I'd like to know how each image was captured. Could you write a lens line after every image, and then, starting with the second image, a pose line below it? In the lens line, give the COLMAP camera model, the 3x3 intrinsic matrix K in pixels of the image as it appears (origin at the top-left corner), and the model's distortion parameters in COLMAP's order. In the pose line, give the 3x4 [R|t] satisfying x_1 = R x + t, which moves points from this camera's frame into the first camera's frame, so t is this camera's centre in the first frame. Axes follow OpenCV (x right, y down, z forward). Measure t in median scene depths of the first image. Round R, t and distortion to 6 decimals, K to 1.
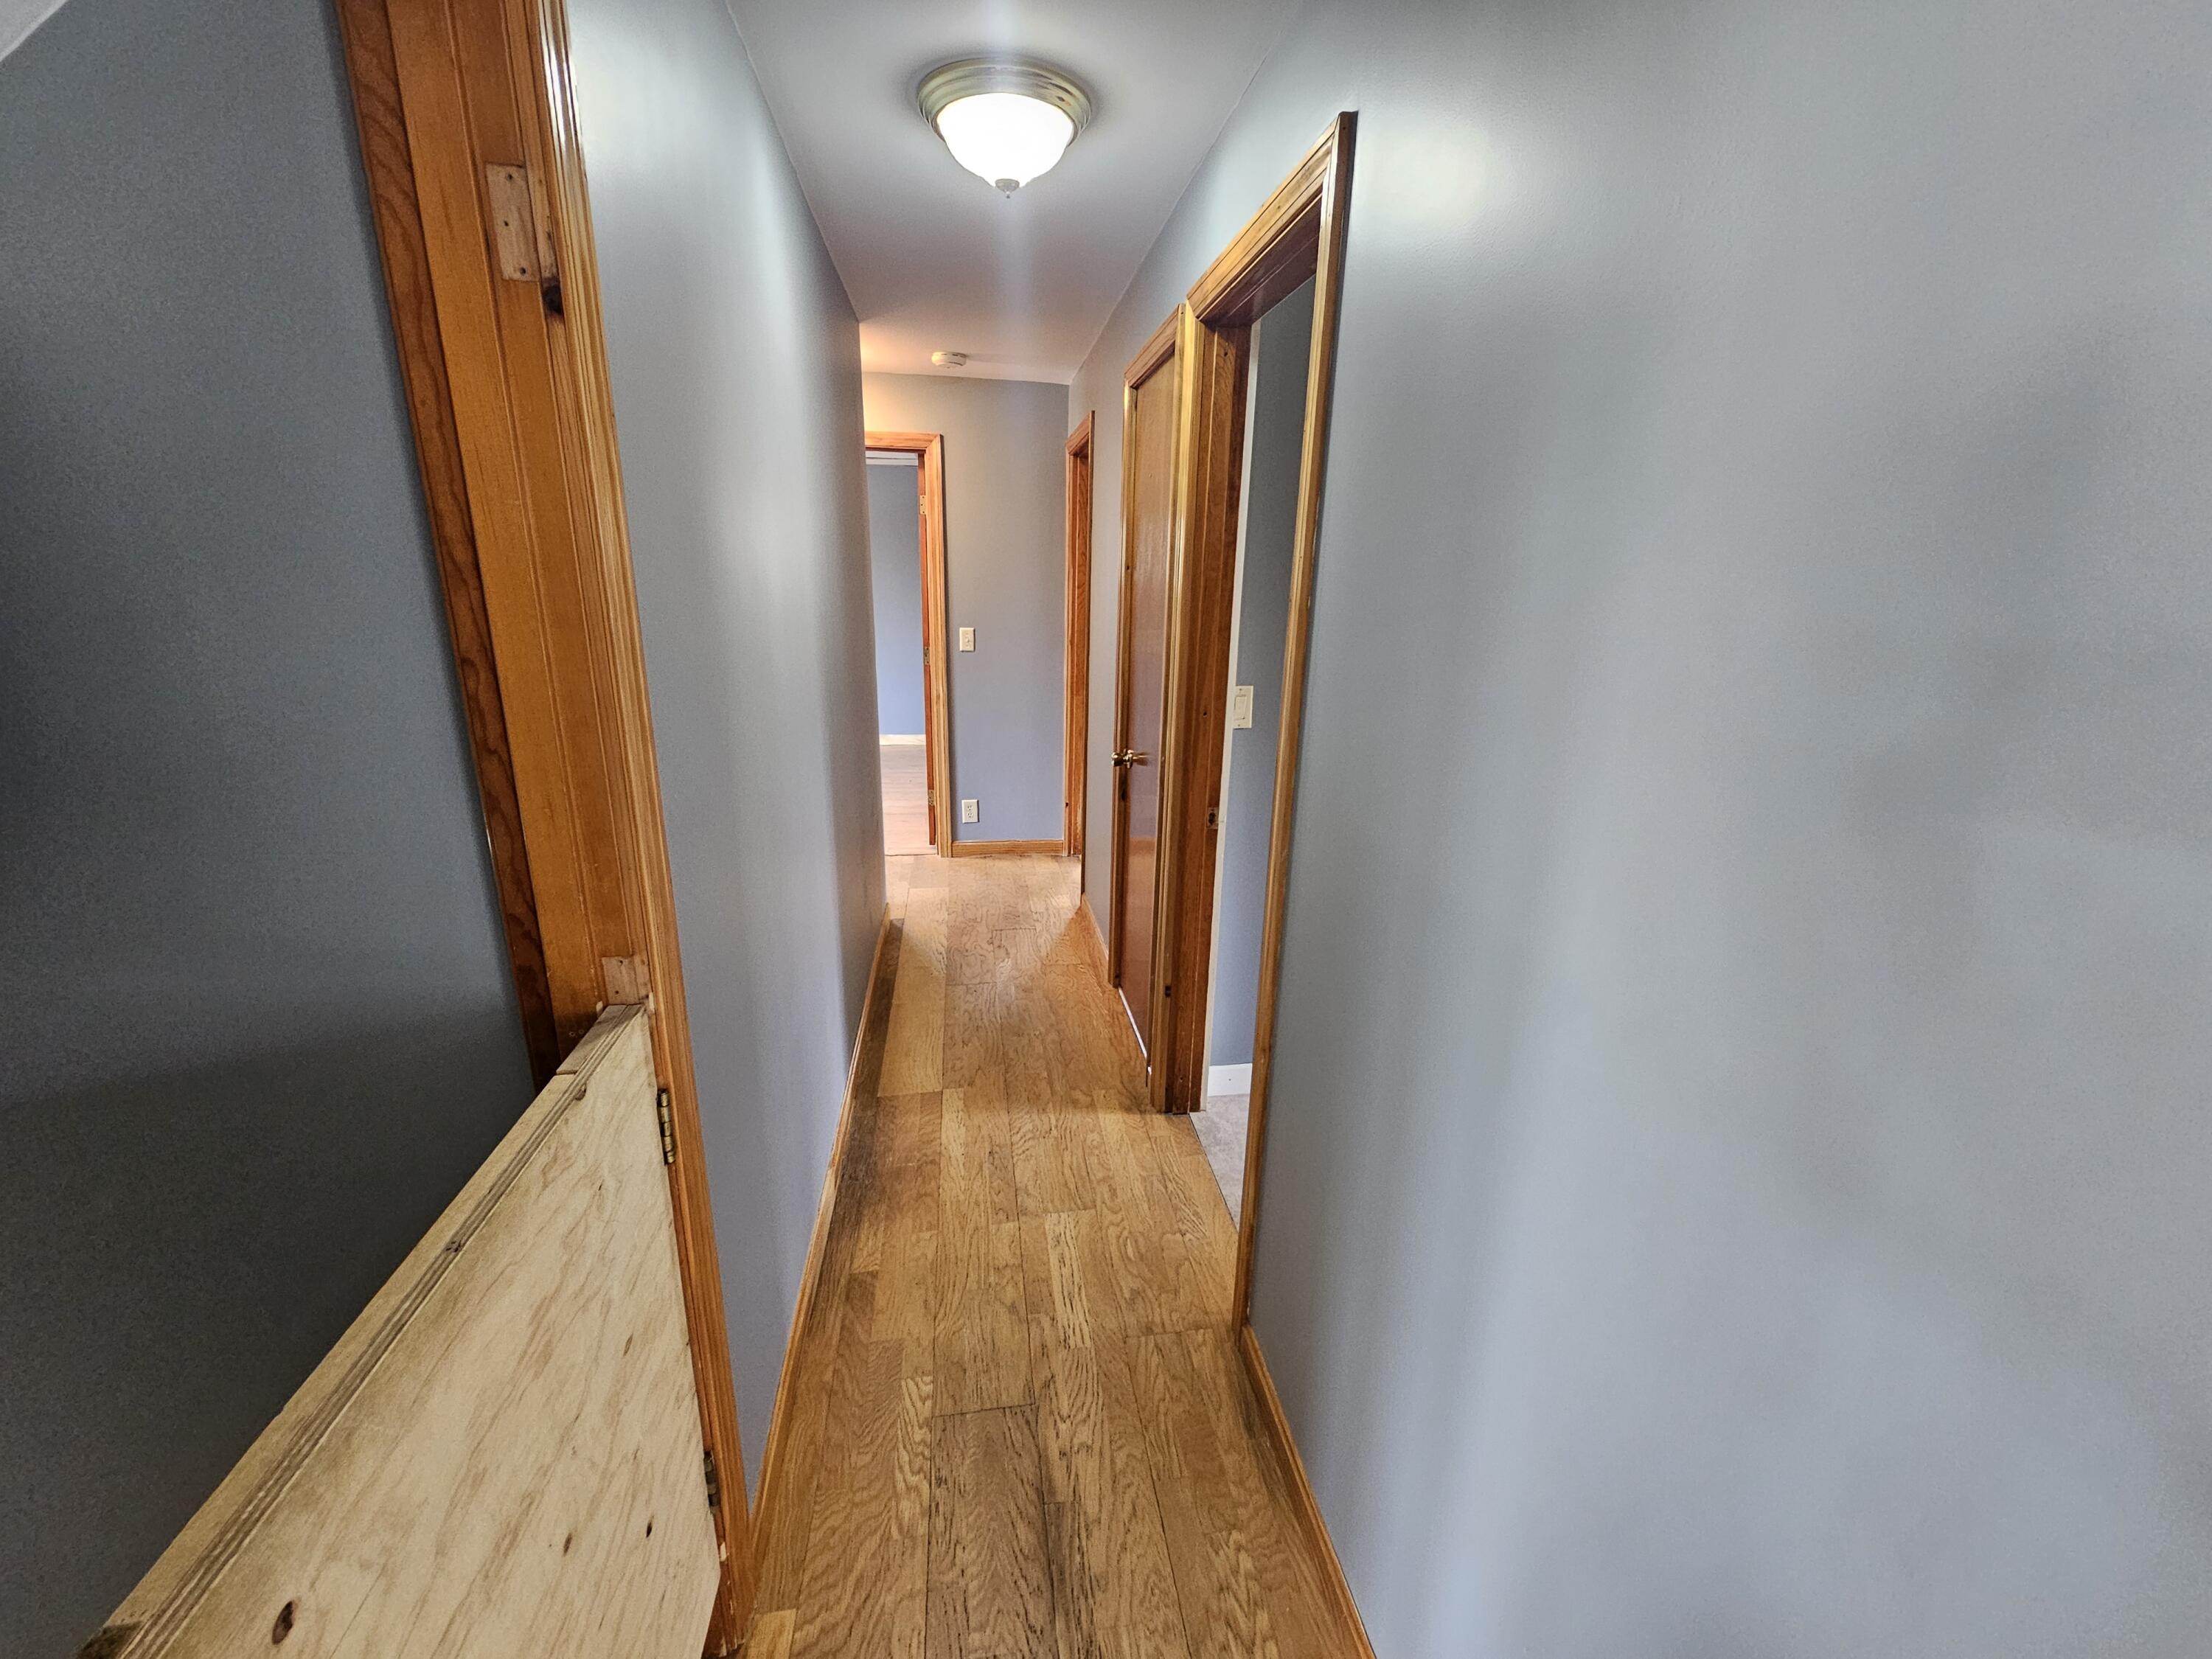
lens RADIAL K [[895.0, 0, 1097.9], [0, 895.0, 837.3], [0, 0, 1]] dist [-0.002809, -0.000341]
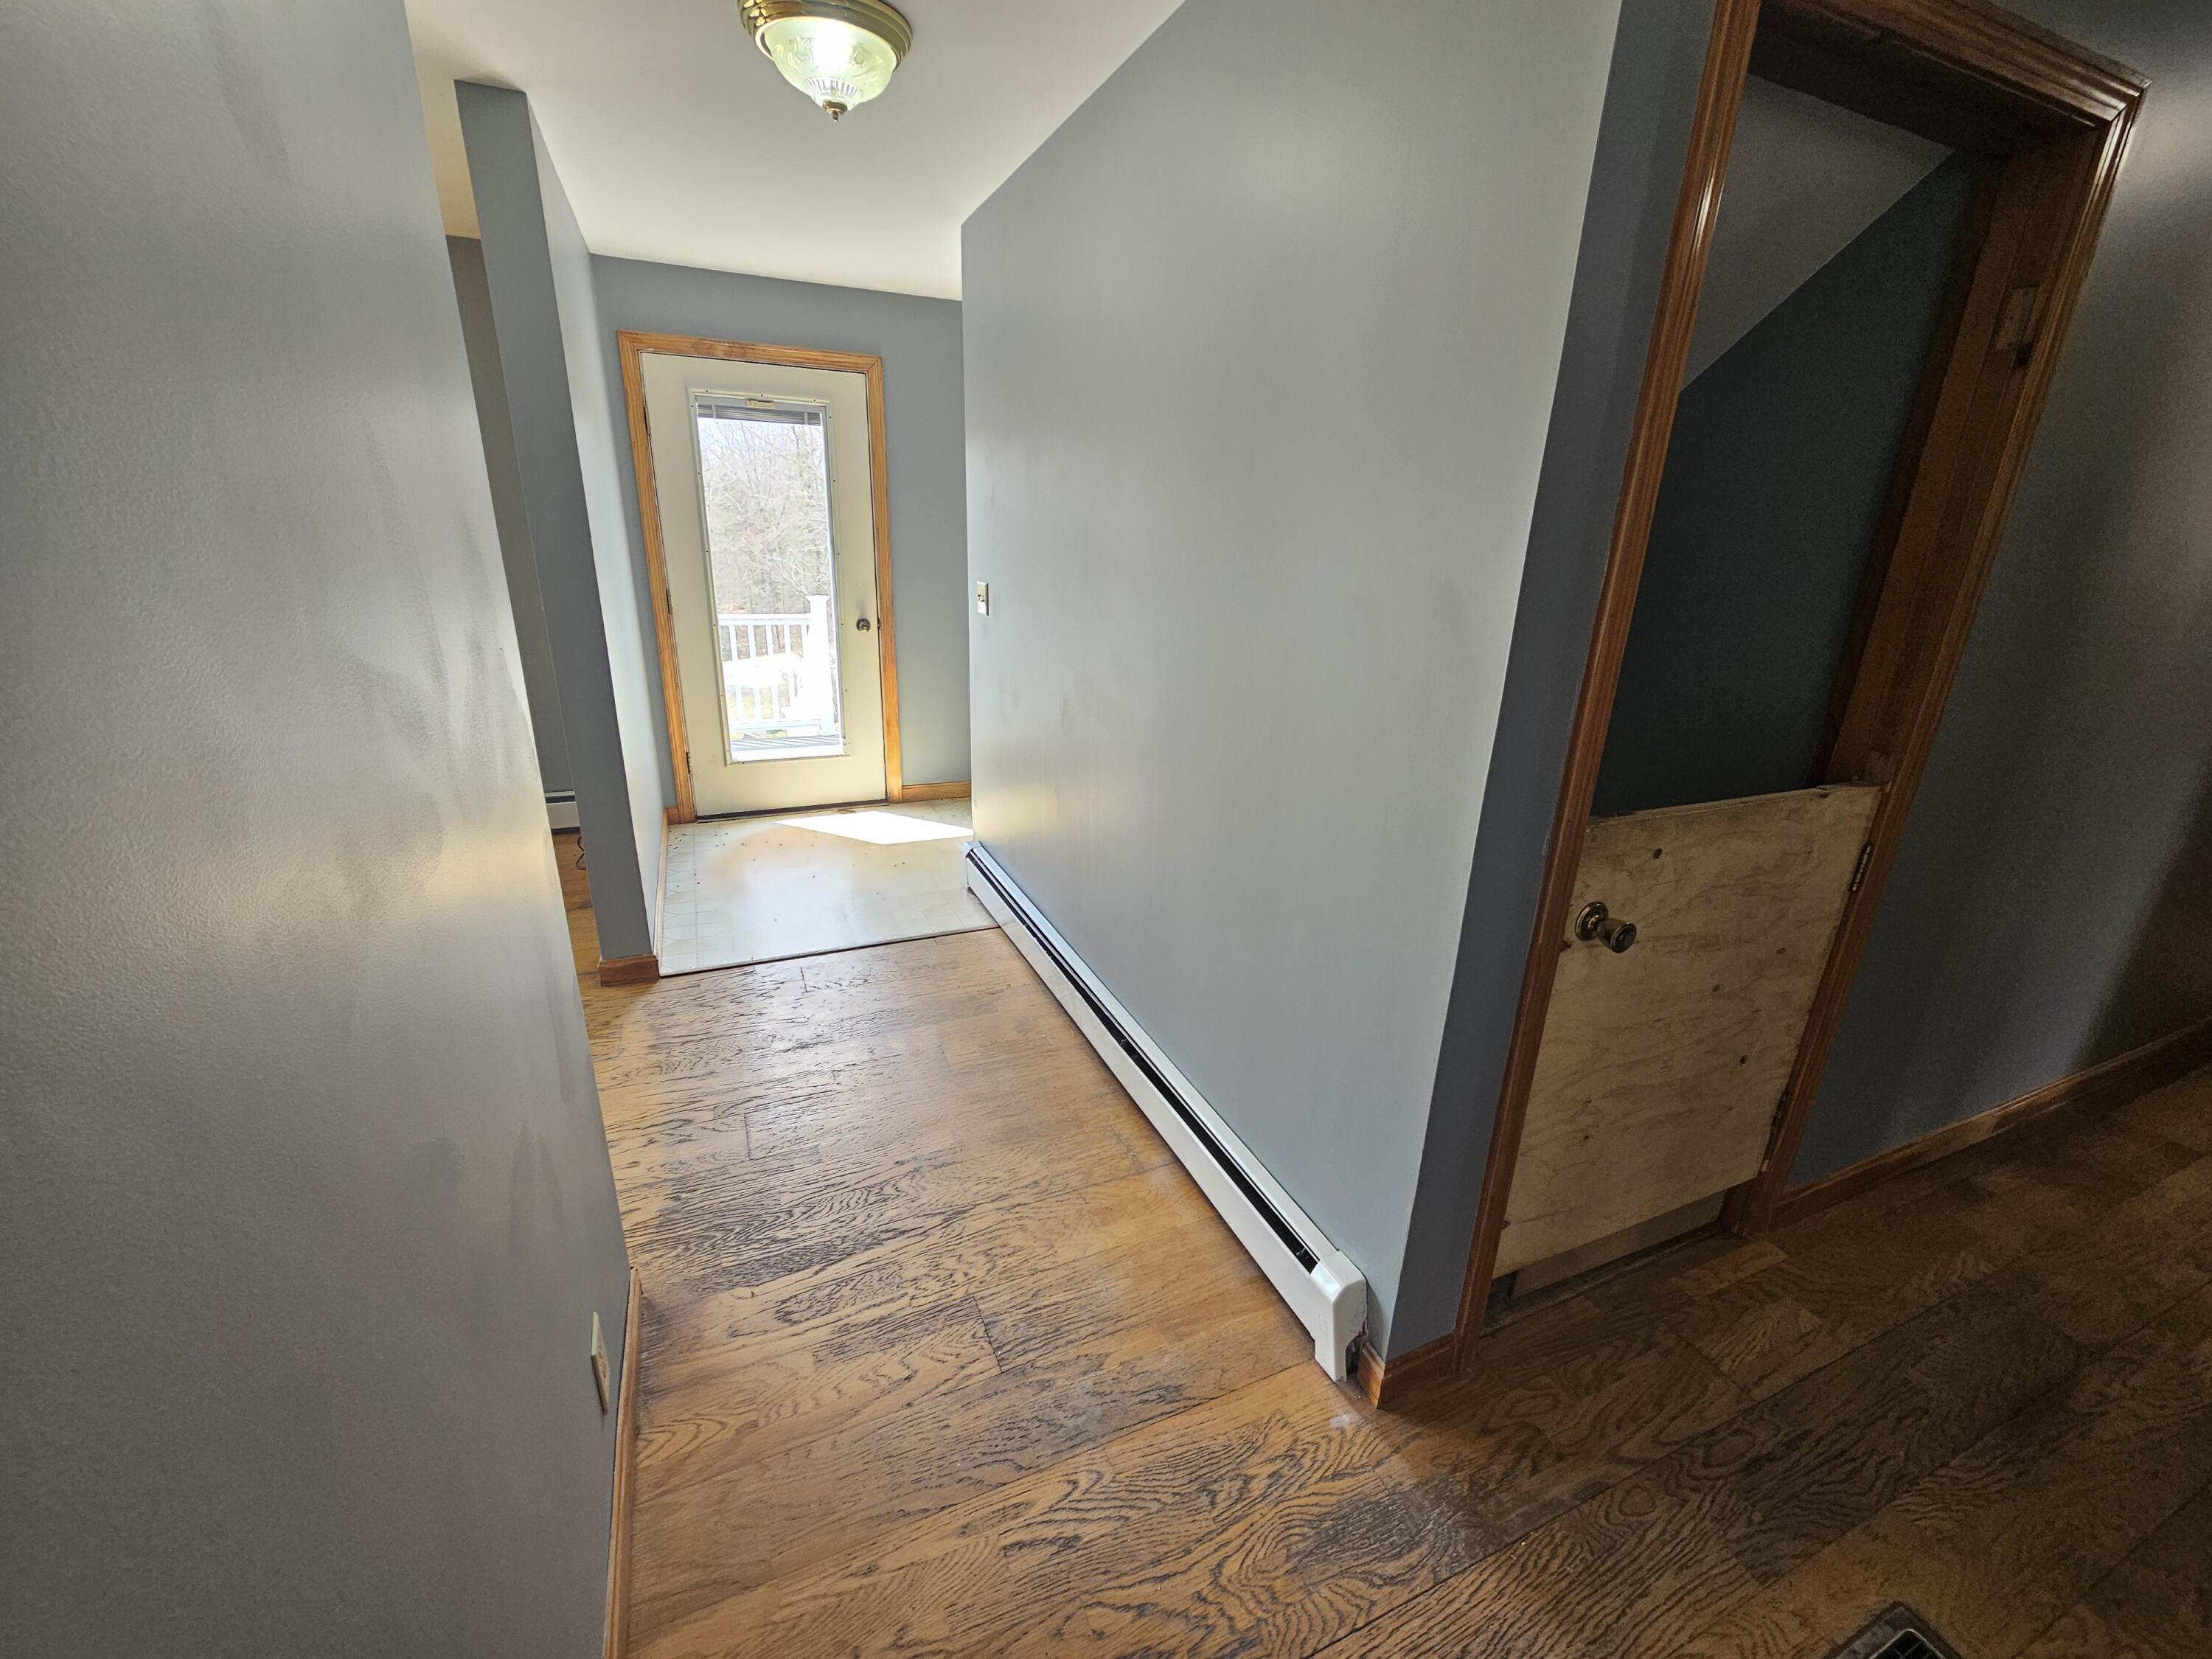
lens RADIAL K [[906.0, 0, 1109.1], [0, 906.0, 833.1], [0, 0, 1]] dist [-0.000477, 0.000194]
pose [[0.267577, 0.299618, -0.915768, 0.441904], [-0.297544, 0.929667, 0.217226, 0.223013], [0.916444, 0.214357, 0.337907, -0.563495]]
